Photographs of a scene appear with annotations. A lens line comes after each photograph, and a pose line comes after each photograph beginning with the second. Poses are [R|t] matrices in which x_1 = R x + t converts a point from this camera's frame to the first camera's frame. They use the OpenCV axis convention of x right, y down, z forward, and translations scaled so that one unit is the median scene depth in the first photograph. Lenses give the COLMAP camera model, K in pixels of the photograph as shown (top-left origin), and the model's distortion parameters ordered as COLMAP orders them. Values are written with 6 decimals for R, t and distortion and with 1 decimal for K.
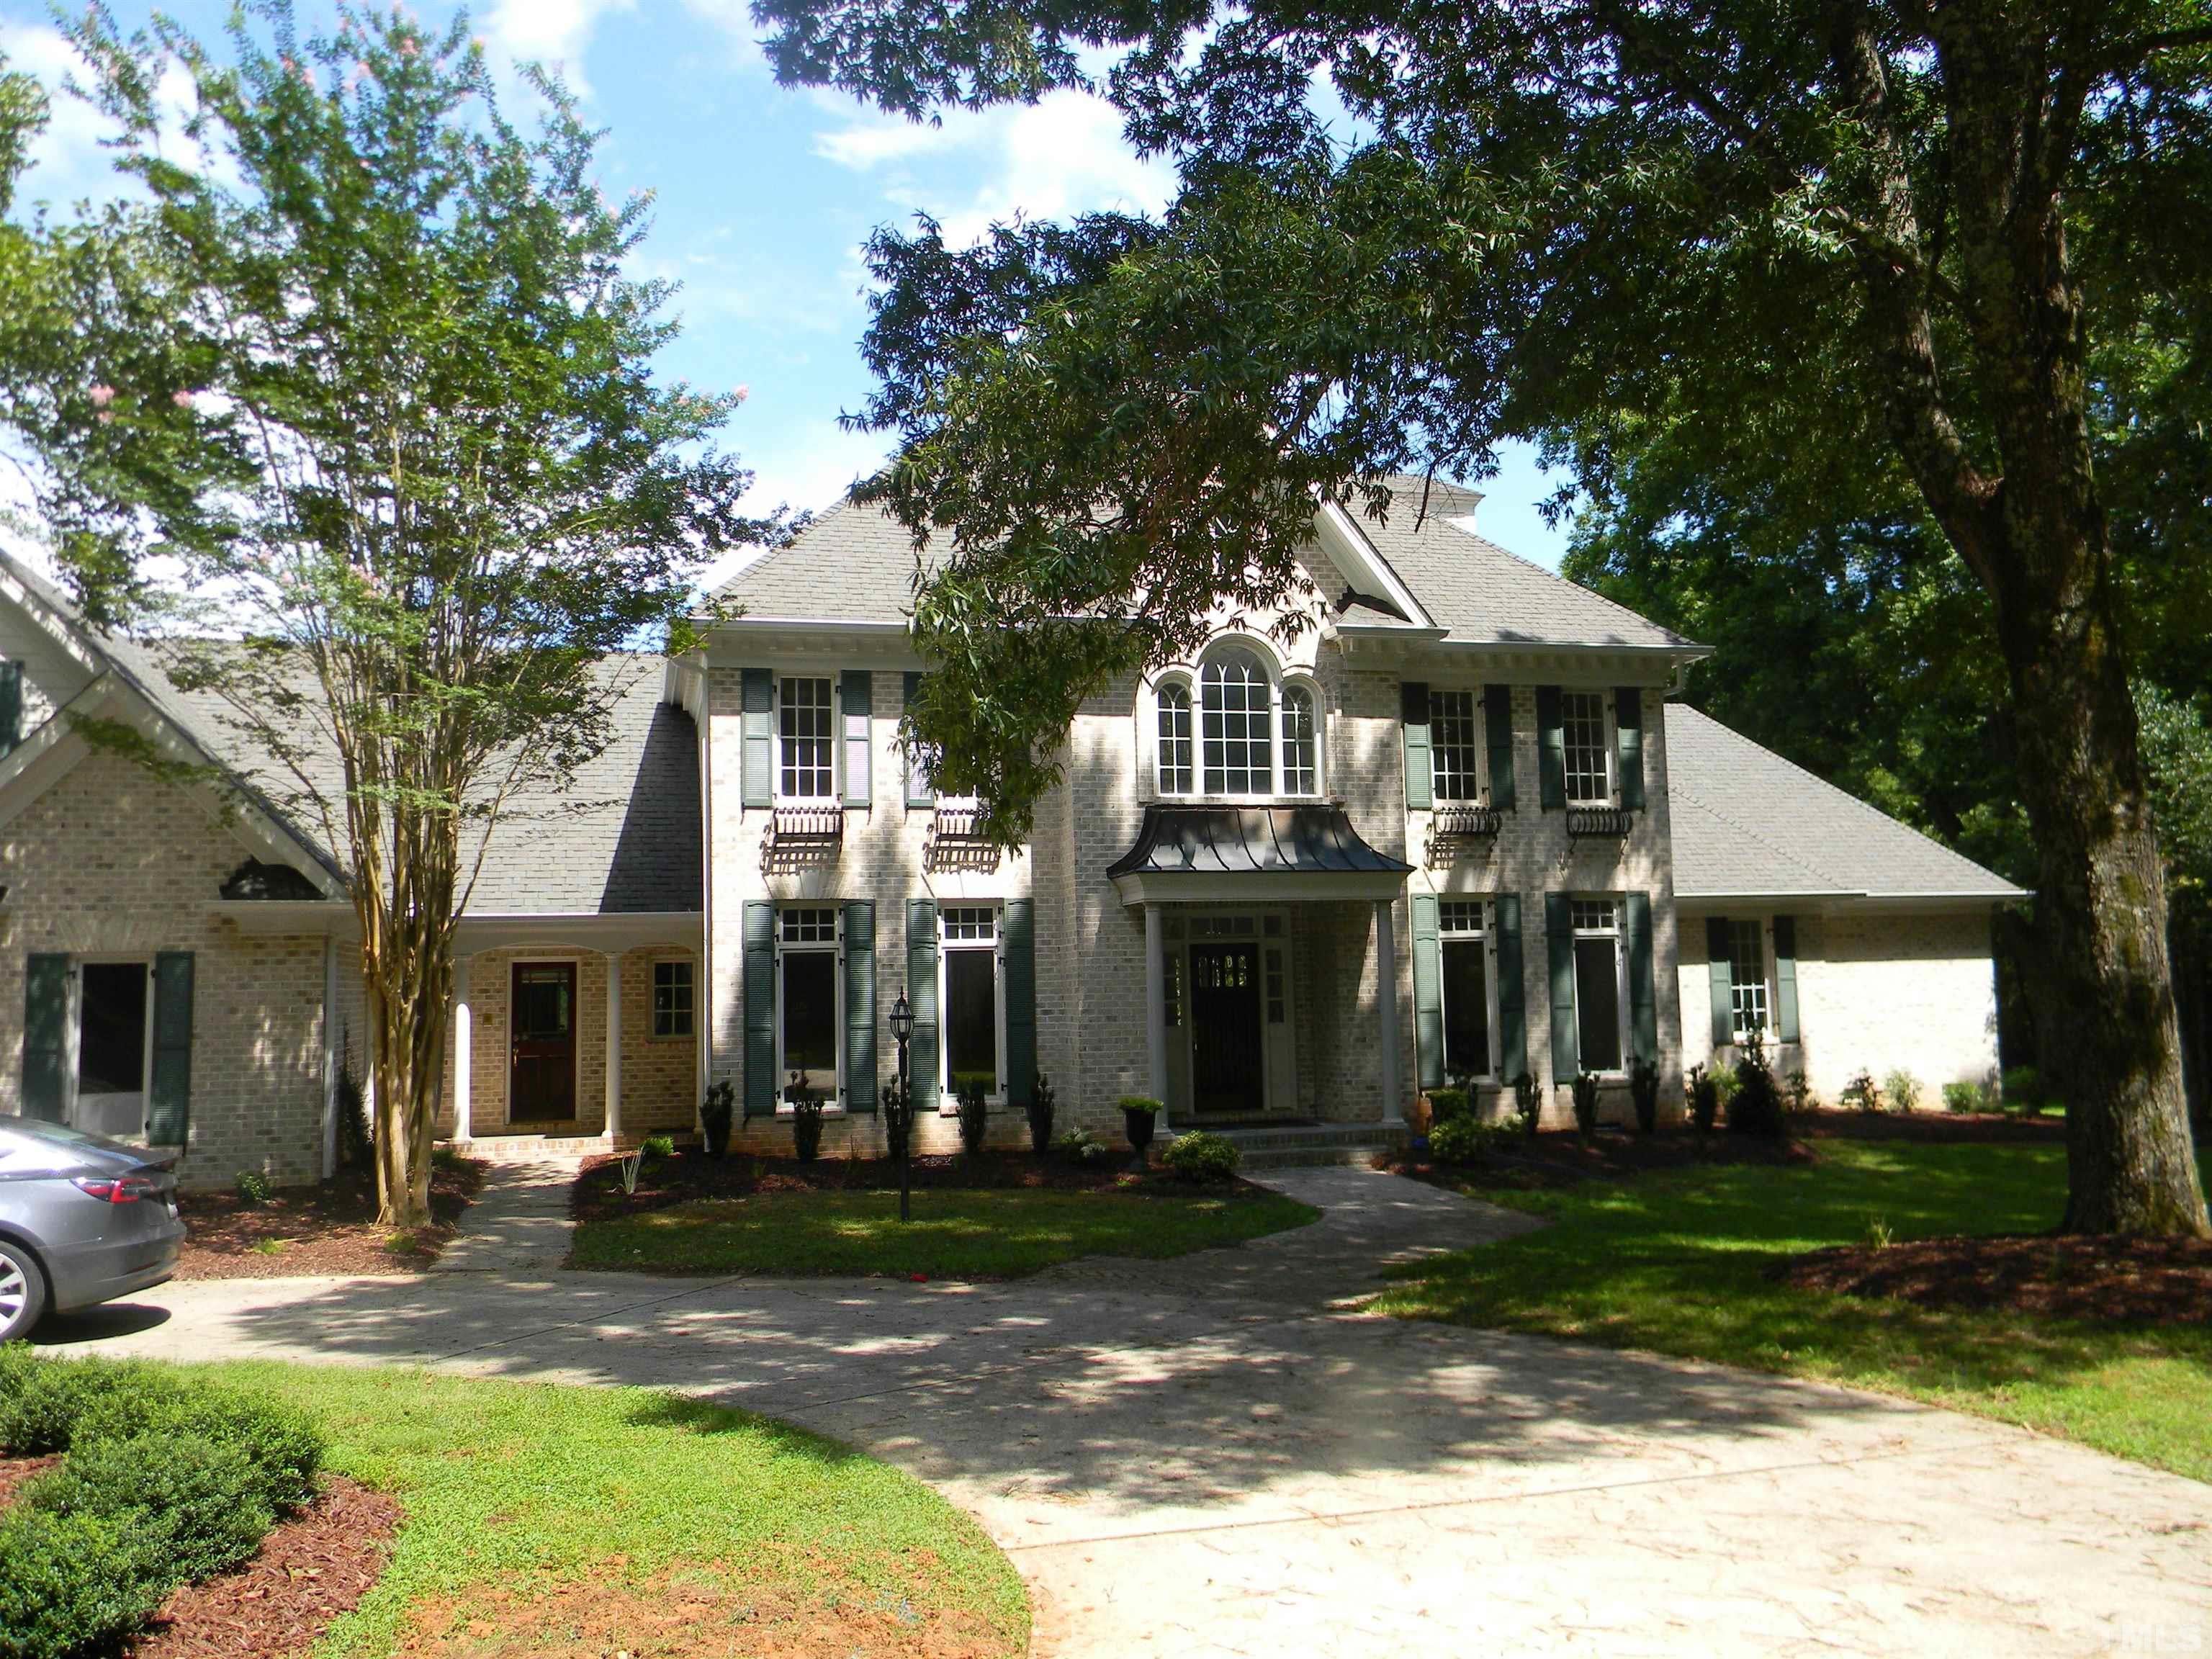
lens RADIAL K [[1742.4, 0, 1107.5], [0, 1742.4, 826.9], [0, 0, 1]] dist [0.003640, -0.002960]
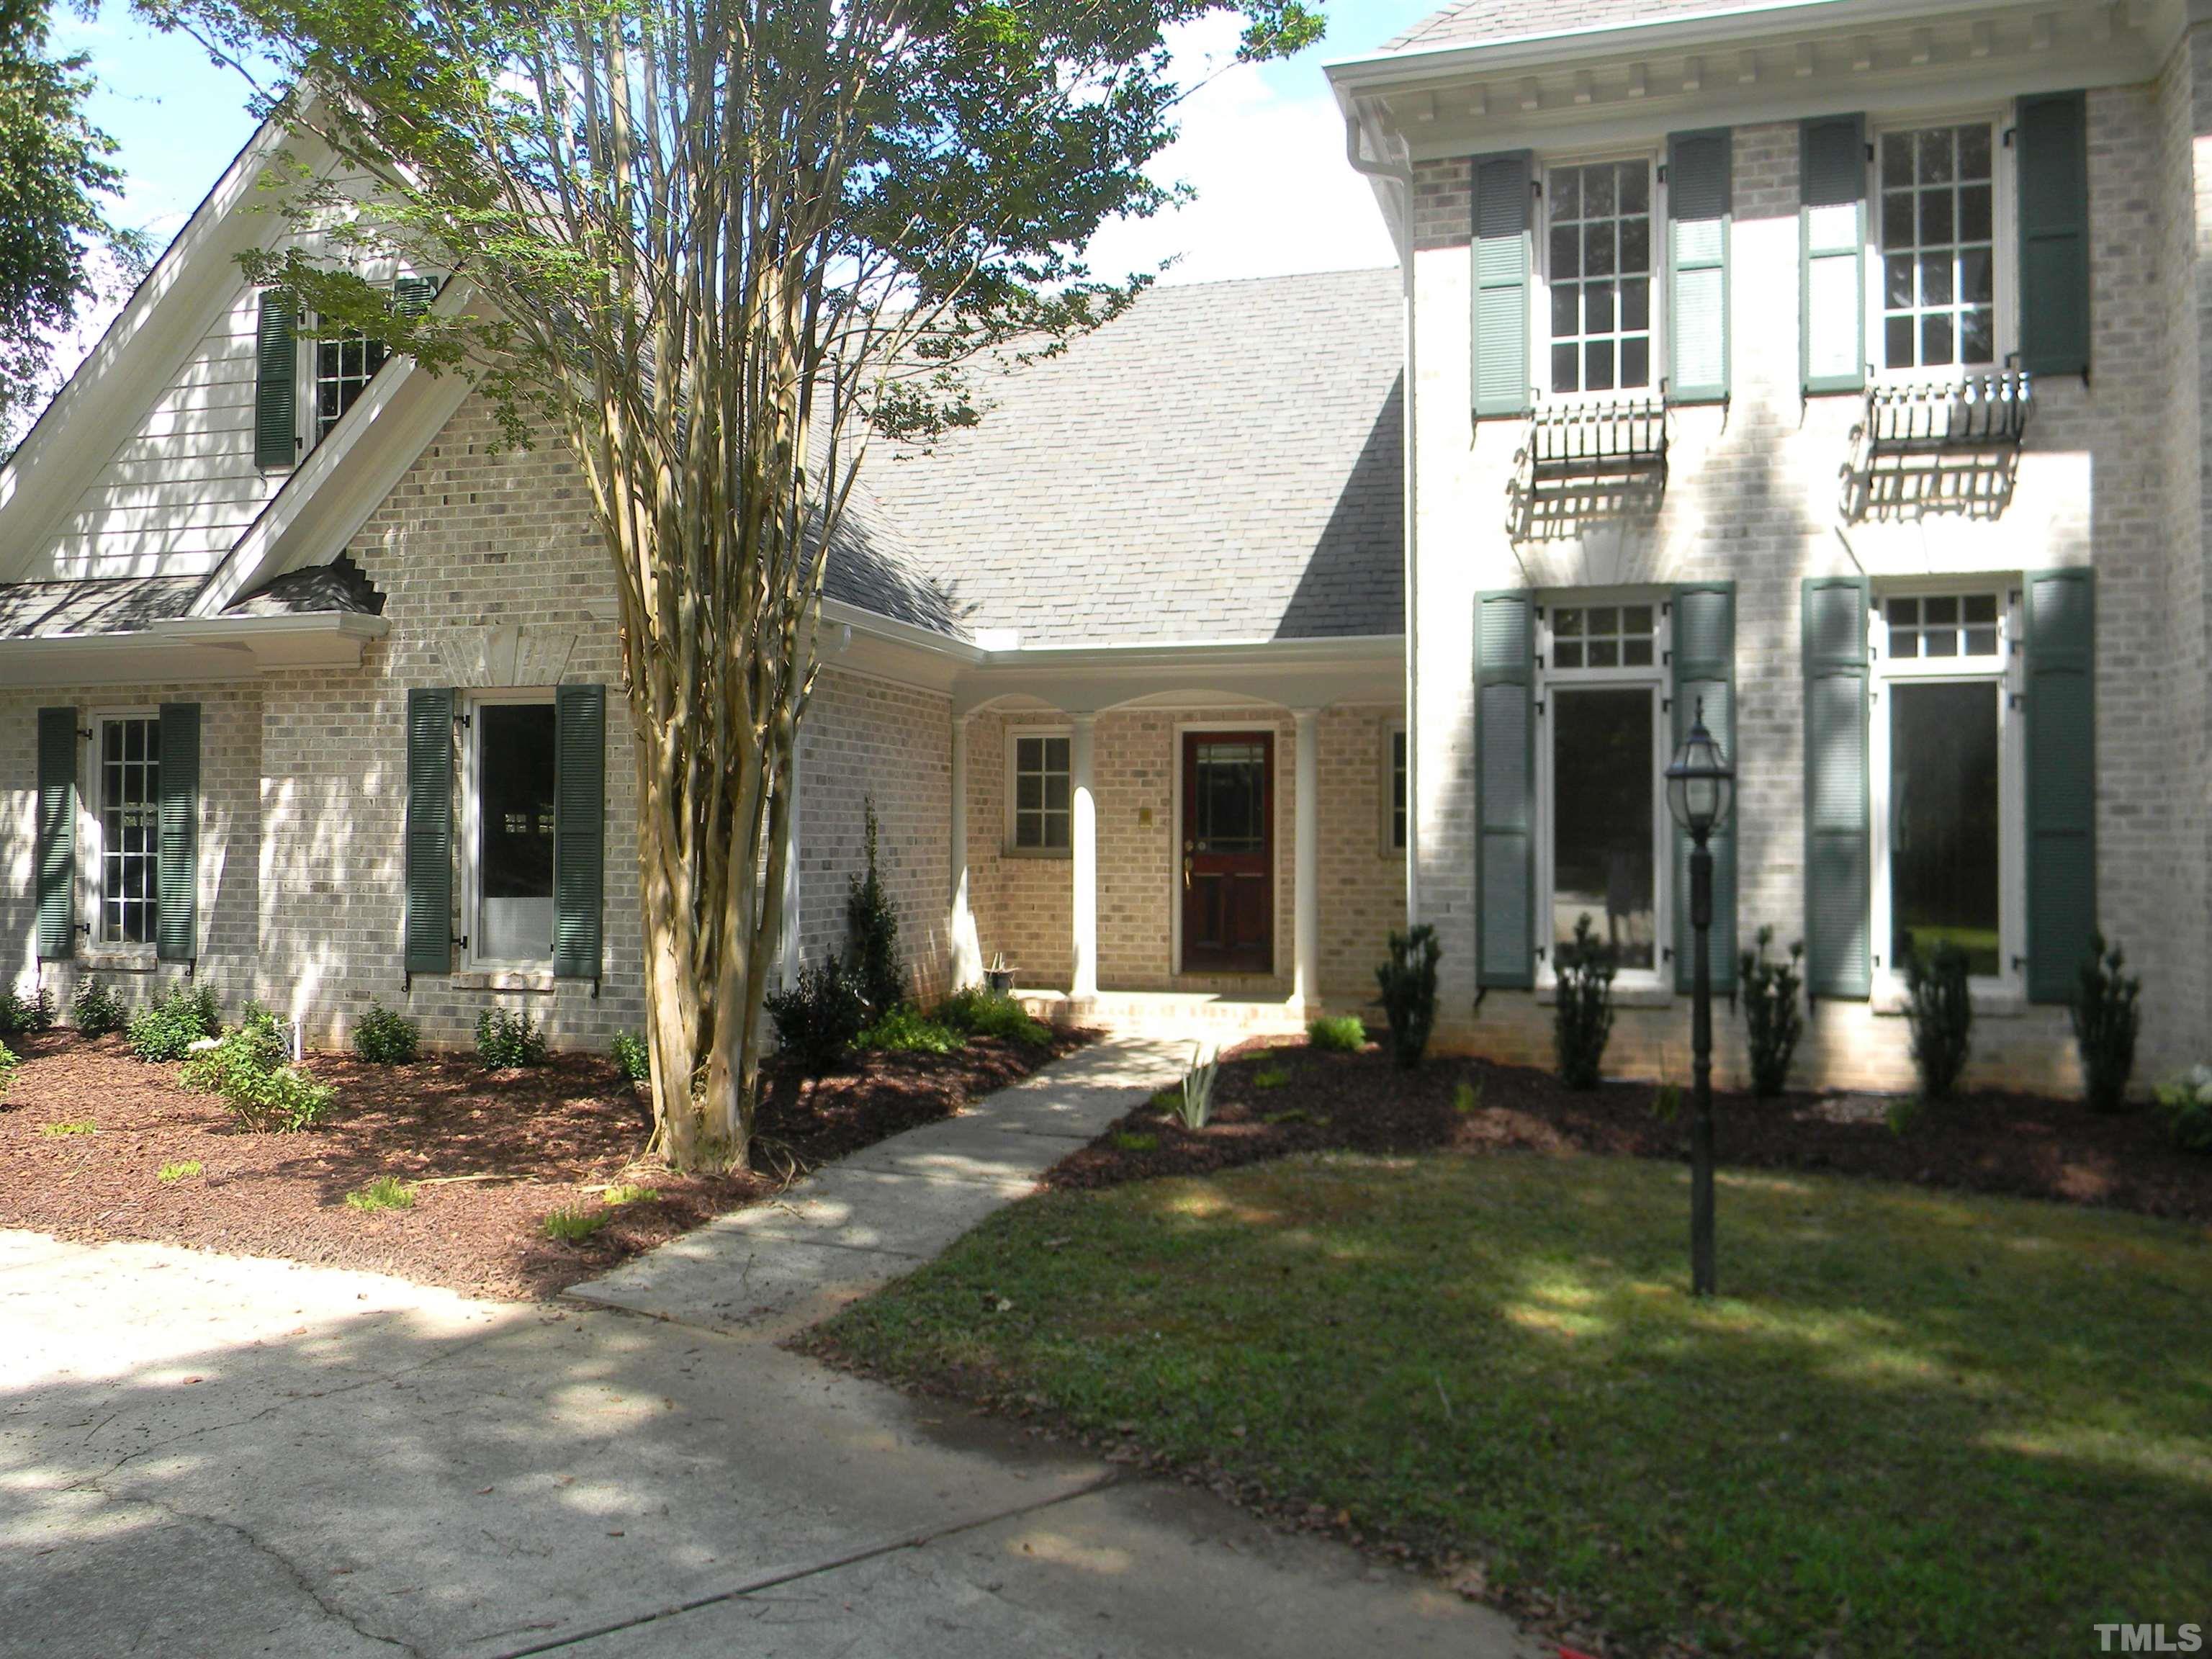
lens RADIAL K [[1742.4, 0, 1100.0], [0, 1742.4, 828.0], [0, 0, 1]] dist [0.003640, -0.002960]
pose [[0.848026, 0.017796, -0.529656, -0.020286], [0.028995, 0.996381, 0.079901, 0.067387], [0.529161, -0.083116, 0.844441, 0.469949]]
